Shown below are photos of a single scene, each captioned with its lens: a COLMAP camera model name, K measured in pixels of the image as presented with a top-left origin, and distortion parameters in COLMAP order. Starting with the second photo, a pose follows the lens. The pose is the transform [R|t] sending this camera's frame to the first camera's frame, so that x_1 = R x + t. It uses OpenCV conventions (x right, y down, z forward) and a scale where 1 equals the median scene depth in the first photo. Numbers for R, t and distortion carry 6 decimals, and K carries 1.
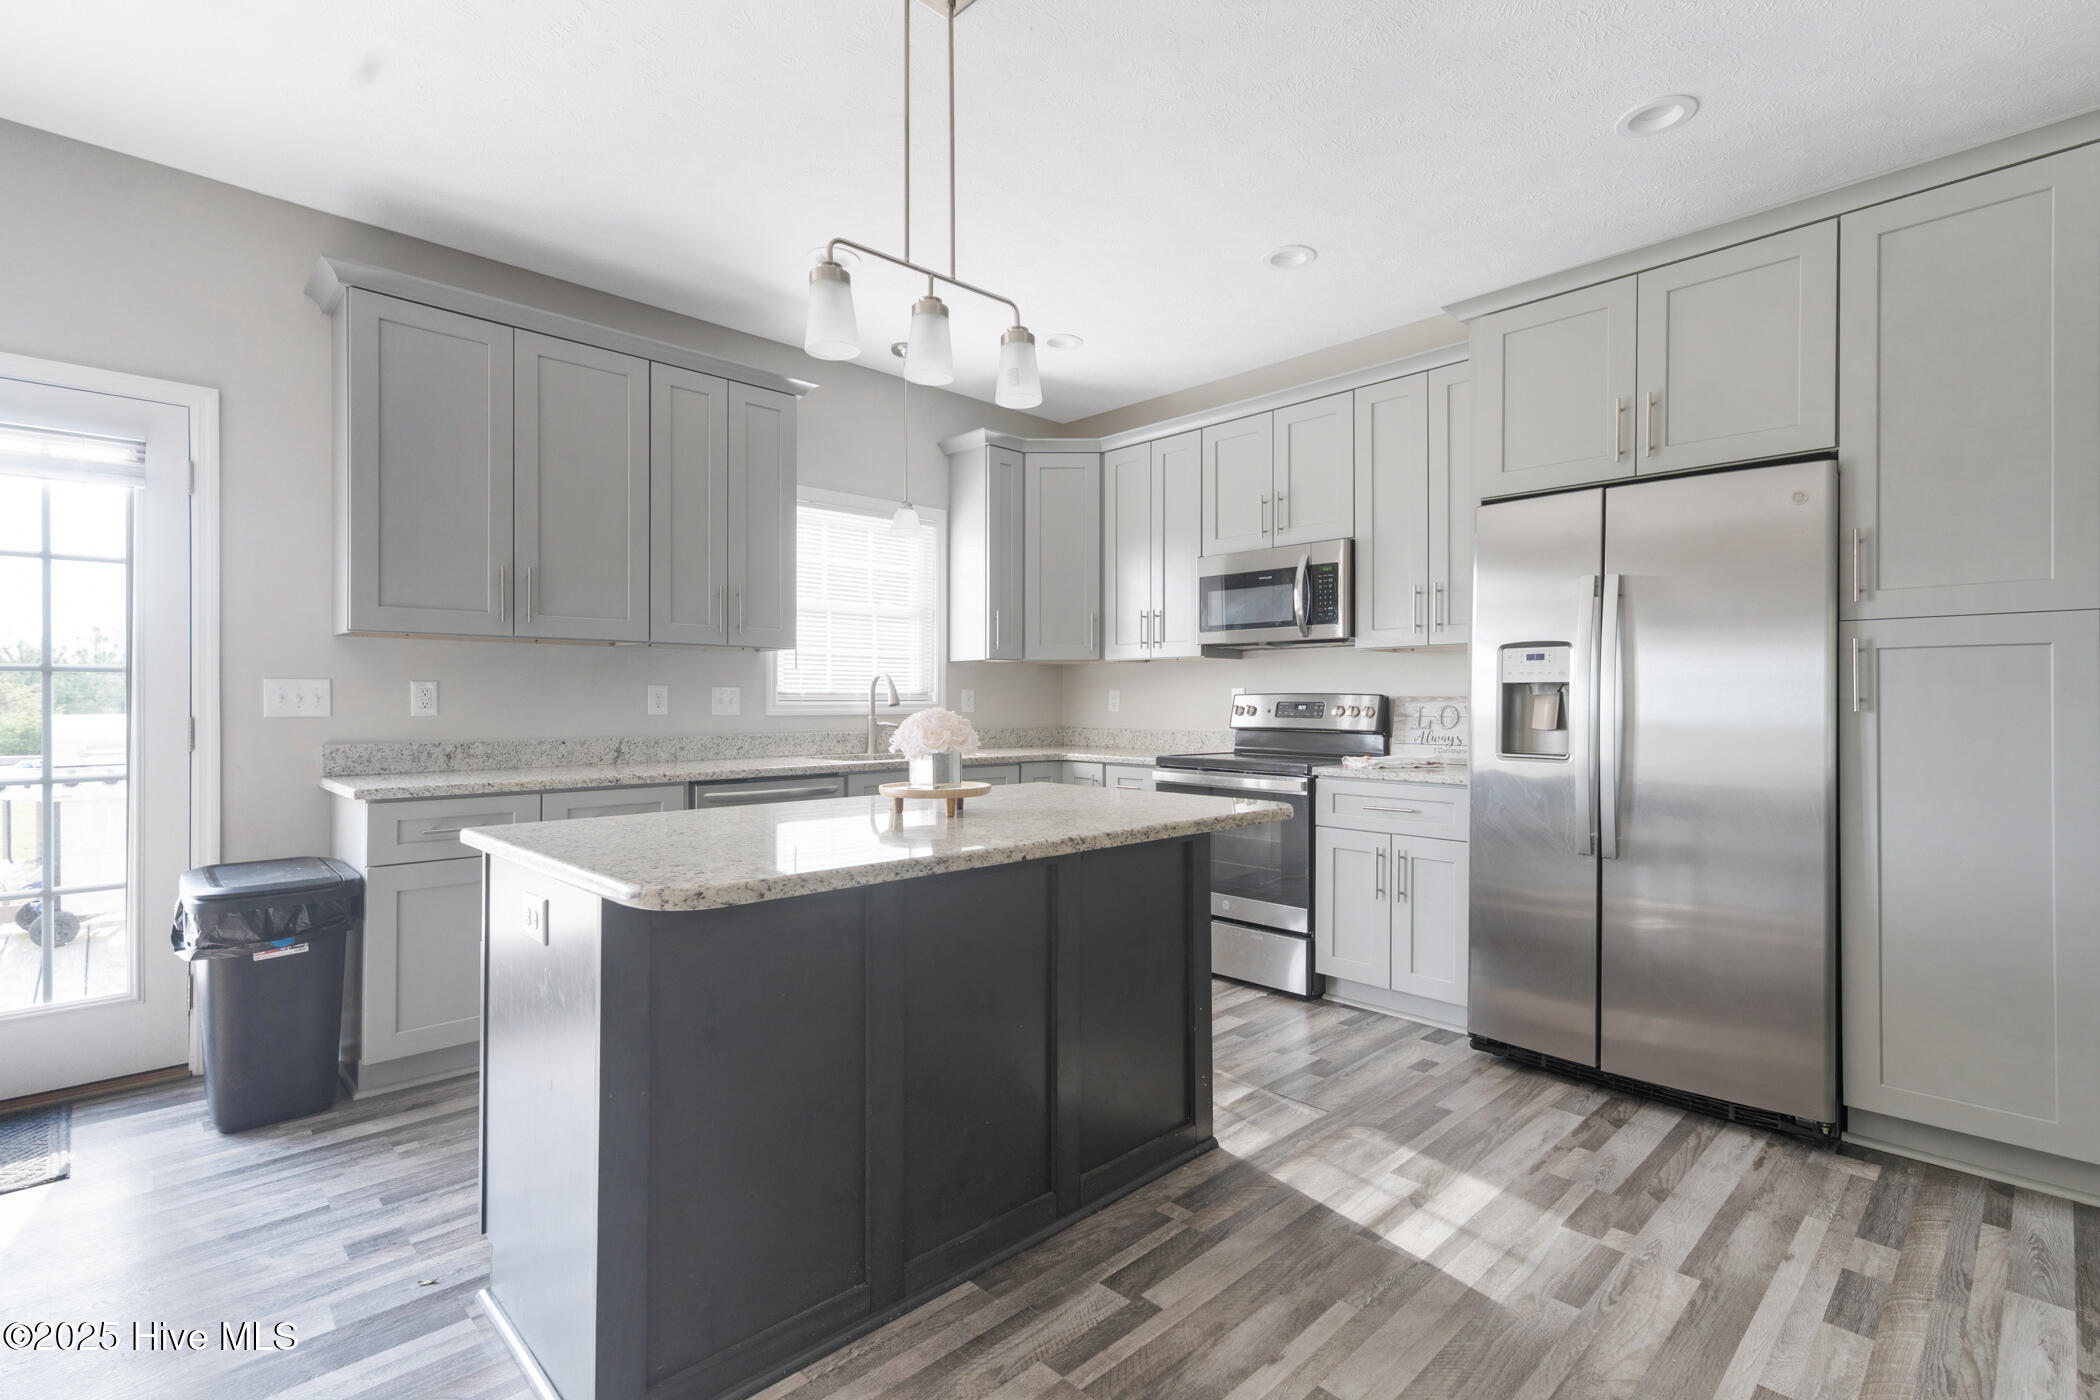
lens RADIAL K [[964.6, 0, 1055.6], [0, 964.6, 700.5], [0, 0, 1]] dist [0.008641, 0.000613]
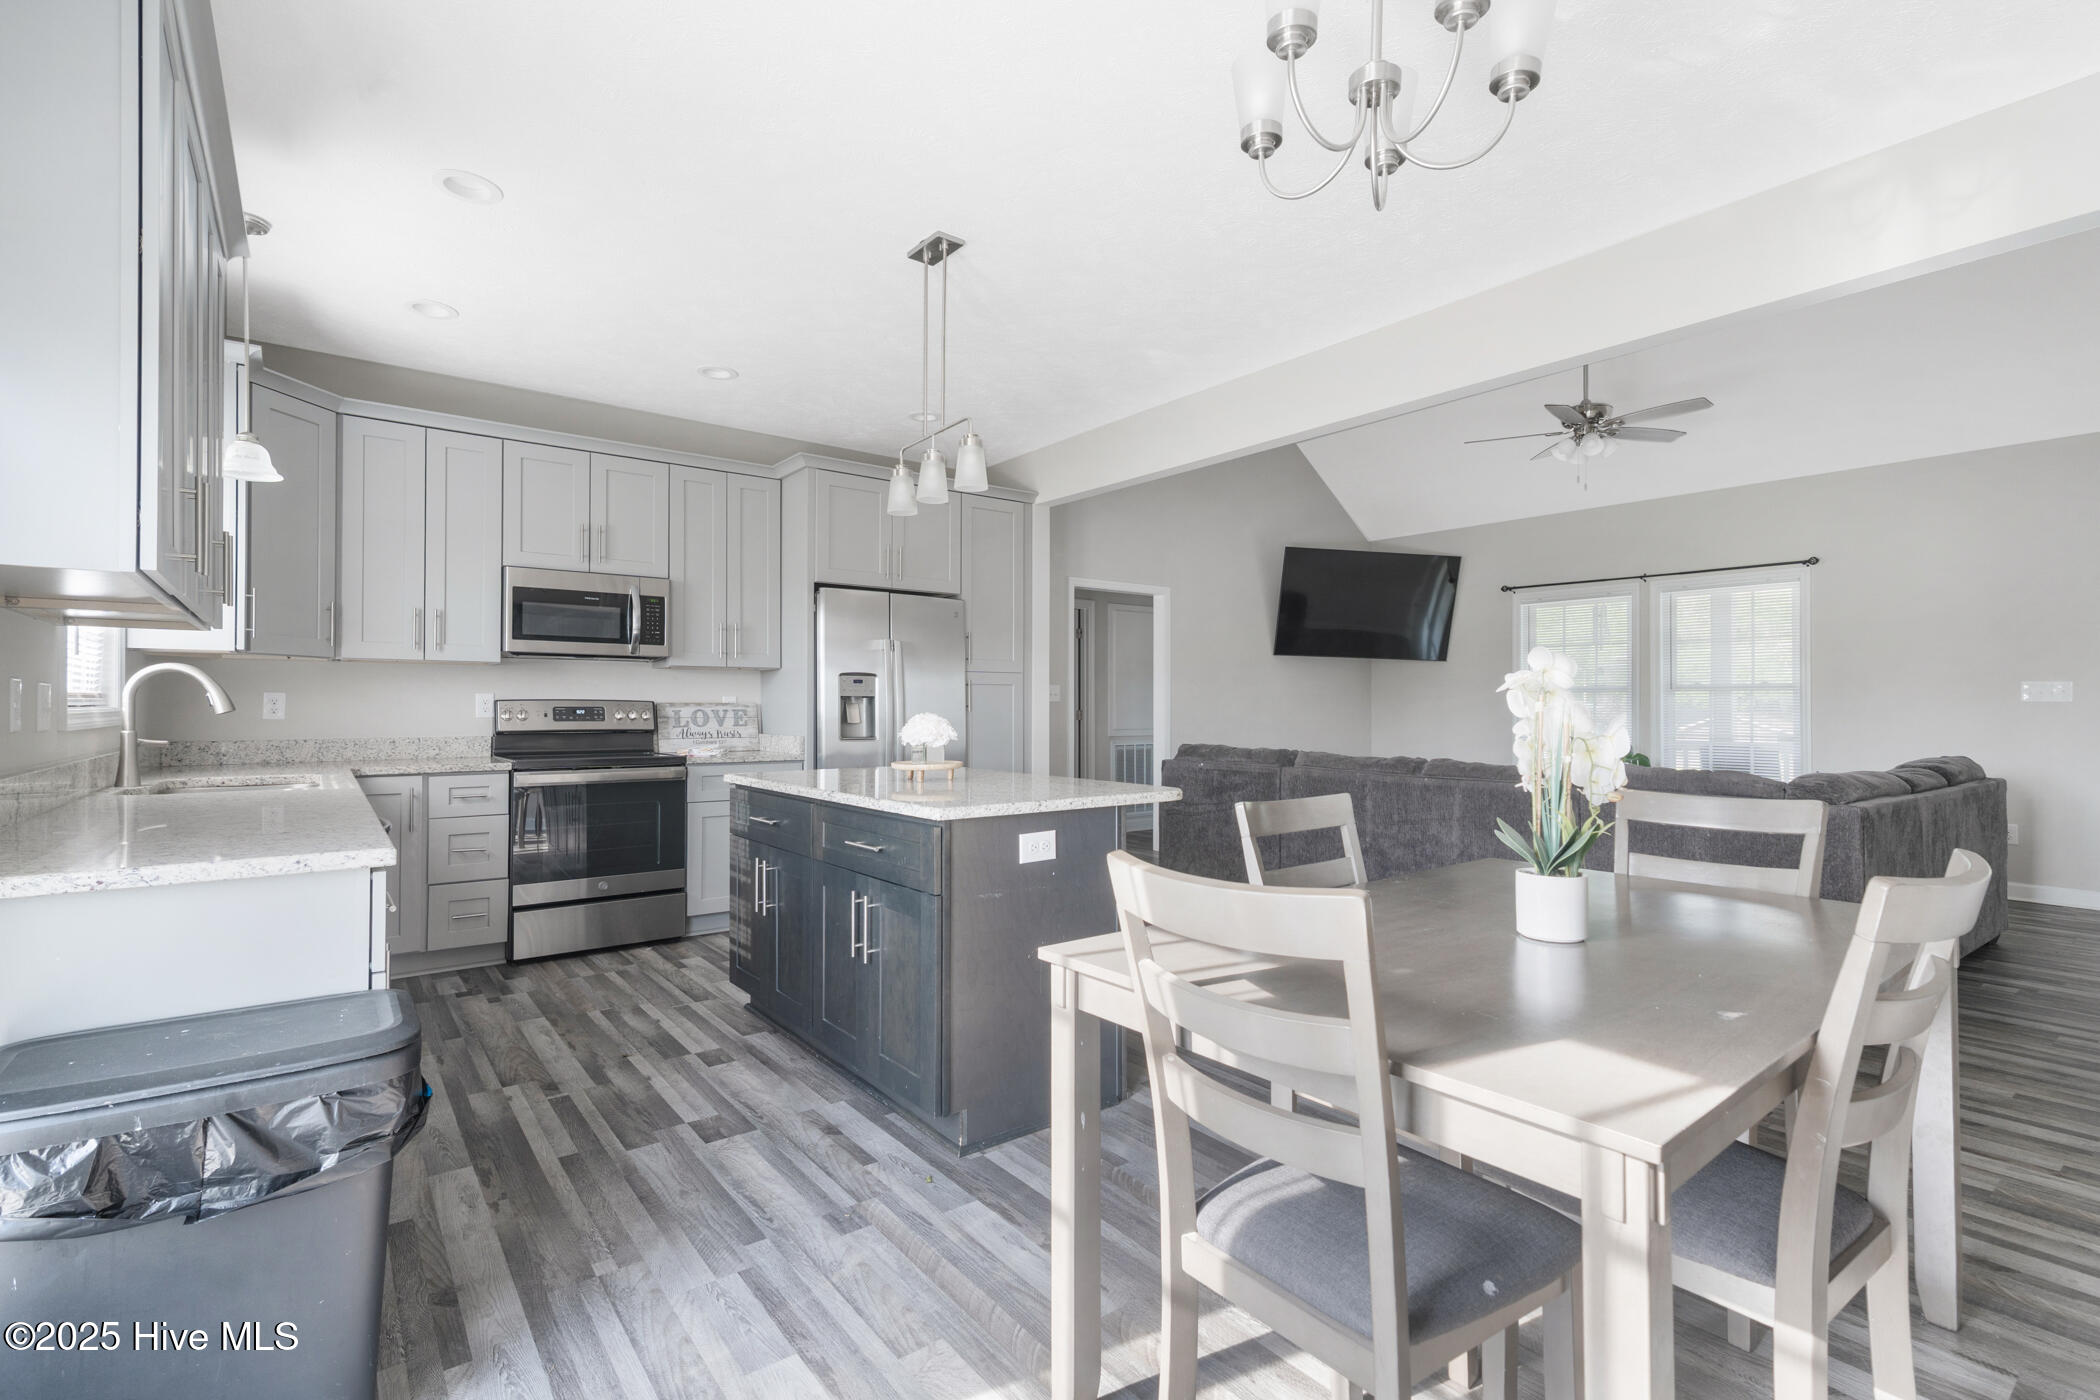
lens RADIAL K [[964.6, 0, 1054.4], [0, 964.6, 694.4], [0, 0, 1]] dist [0.008641, 0.000613]
pose [[0.117030, 0.010747, 0.993070, -0.883945], [-0.002196, 0.999942, -0.010562, -0.002819], [-0.993126, -0.000944, 0.117047, 0.333834]]
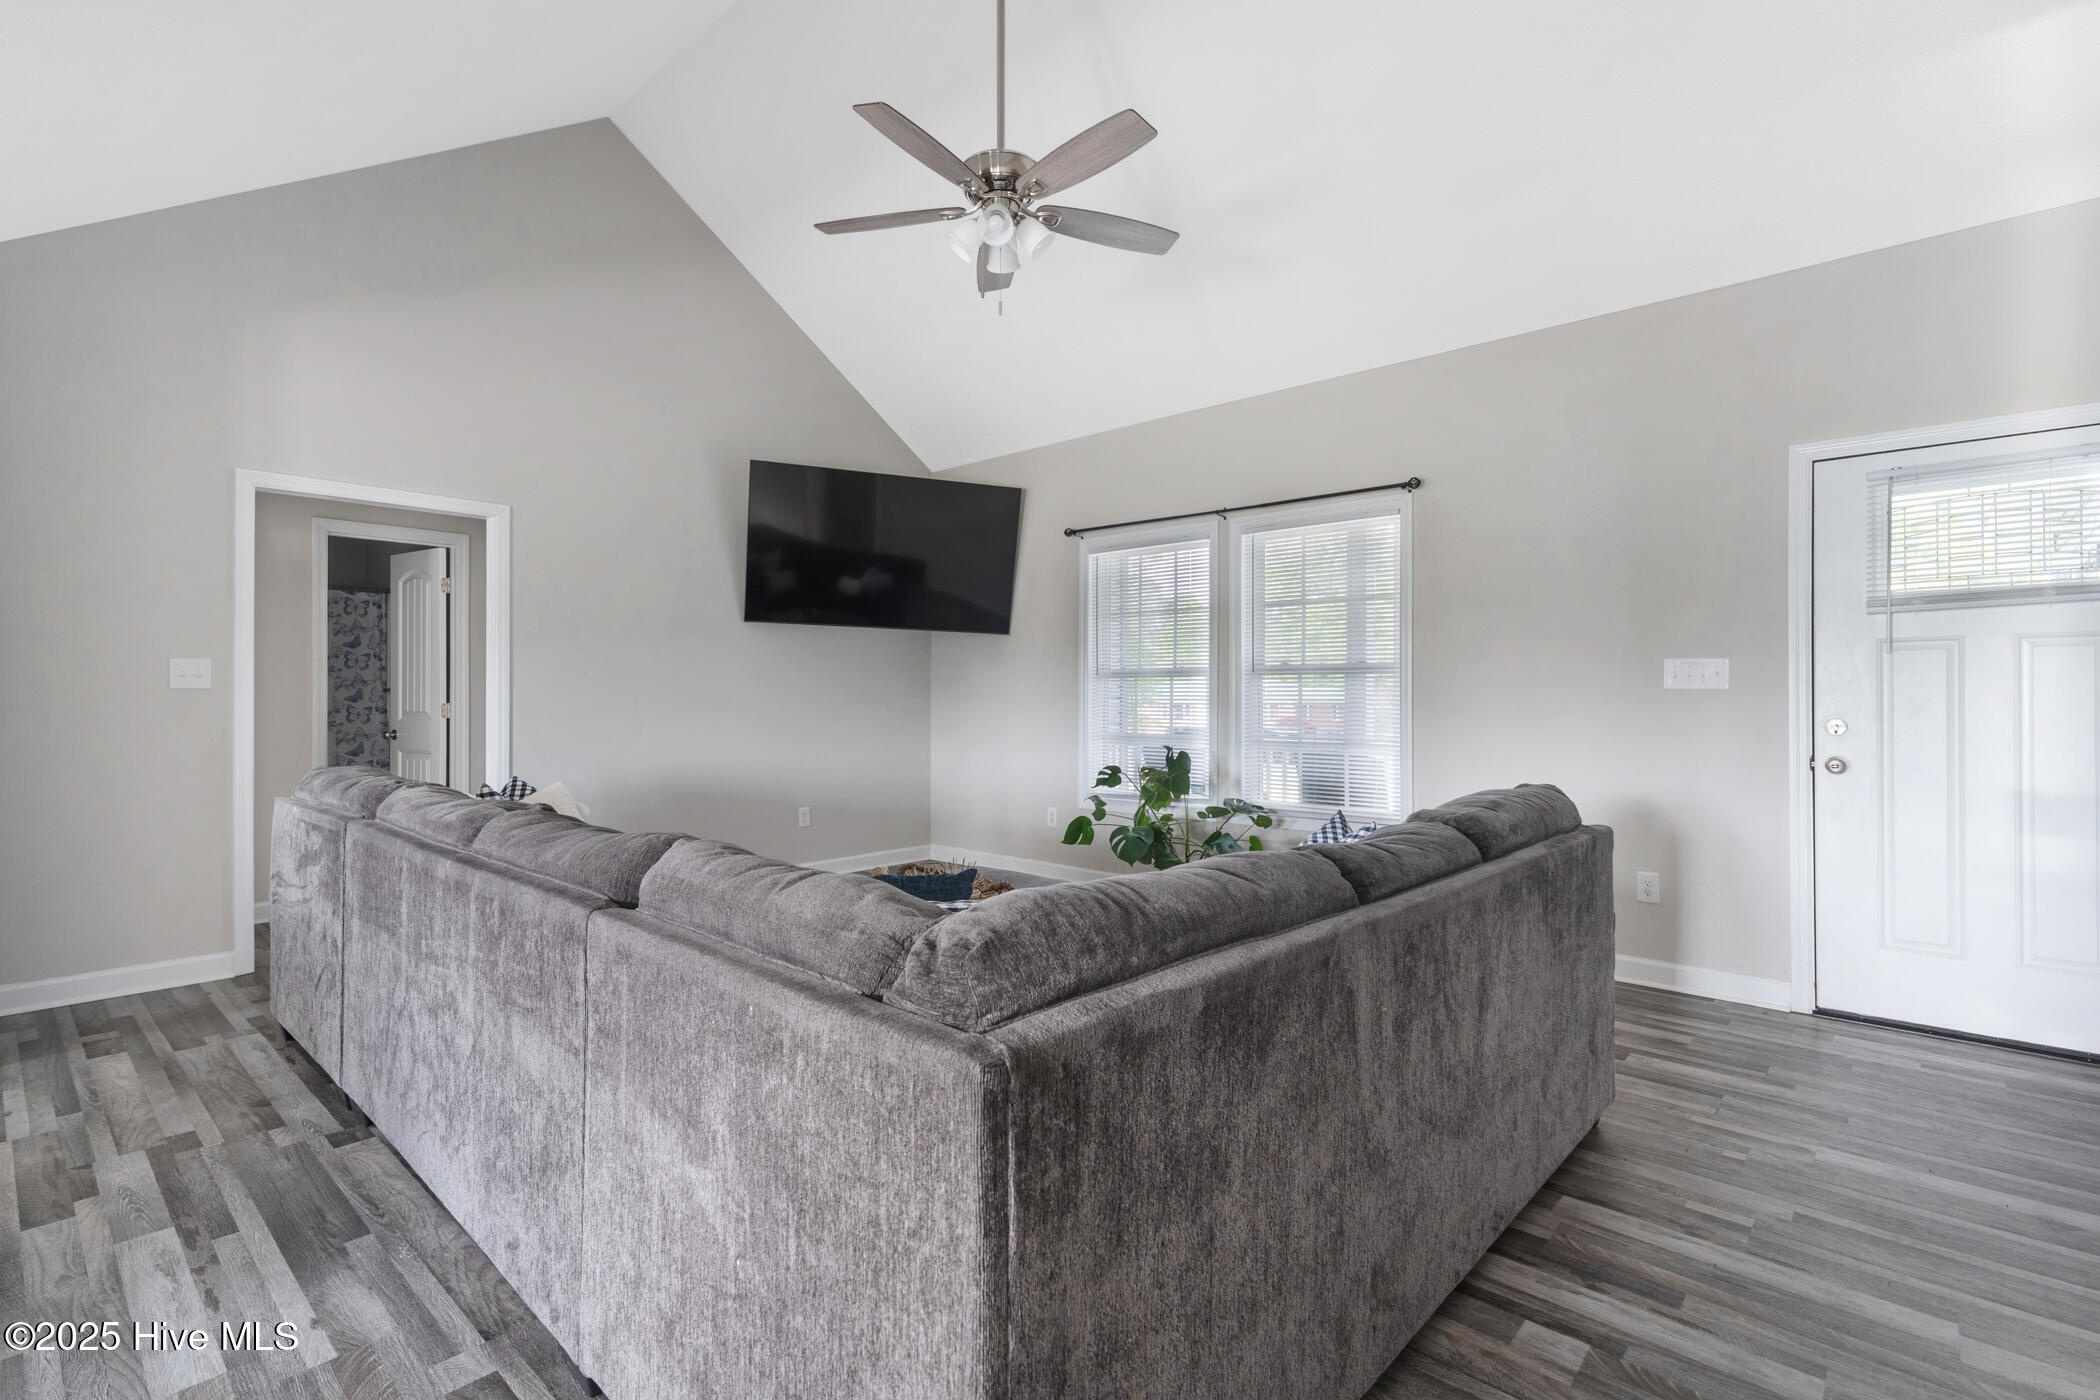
lens RADIAL K [[964.6, 0, 1043.6], [0, 964.6, 700.2], [0, 0, 1]] dist [0.008641, 0.000613]
pose [[-0.058852, -0.004871, 0.998255, -0.789969], [-0.002198, 0.999986, 0.004750, -0.002645], [-0.998264, -0.001914, -0.058862, 0.252866]]
